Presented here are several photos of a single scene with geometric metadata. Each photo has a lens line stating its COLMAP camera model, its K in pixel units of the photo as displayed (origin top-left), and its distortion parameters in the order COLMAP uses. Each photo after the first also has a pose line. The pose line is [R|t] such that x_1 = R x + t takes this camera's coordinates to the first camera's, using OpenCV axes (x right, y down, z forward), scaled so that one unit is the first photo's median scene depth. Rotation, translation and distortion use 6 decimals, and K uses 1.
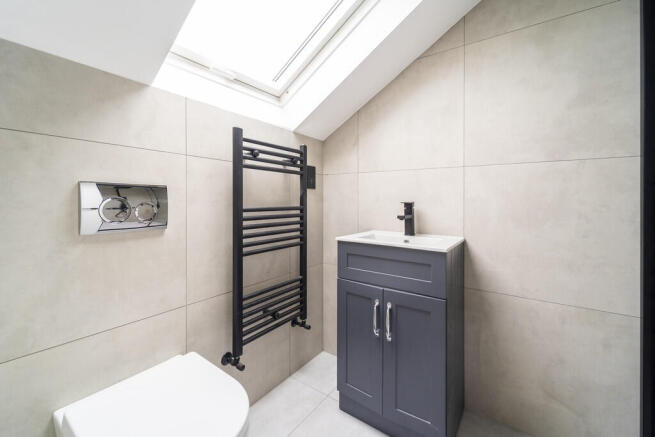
lens RADIAL K [[266.2, 0, 336.7], [0, 266.2, 200.7], [0, 0, 1]] dist [0.000973, 0.000293]
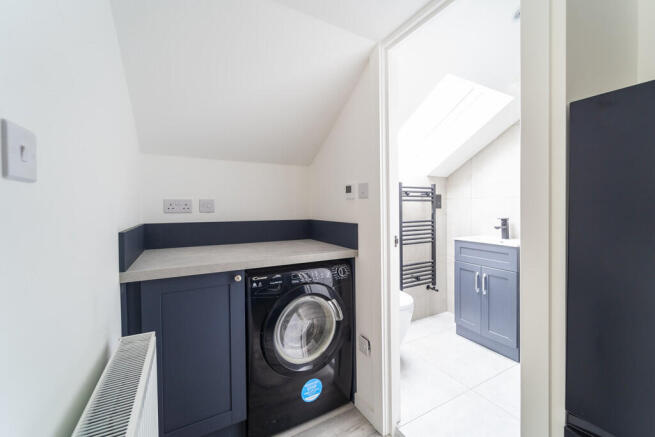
lens RADIAL K [[266.2, 0, 330.2], [0, 266.2, 216.0], [0, 0, 1]] dist [0.000973, 0.000293]
pose [[0.887465, -0.001252, -0.460872, 0.079476], [0.013501, 0.999638, 0.023284, -0.057080], [0.460676, -0.026886, 0.887161, -0.887191]]
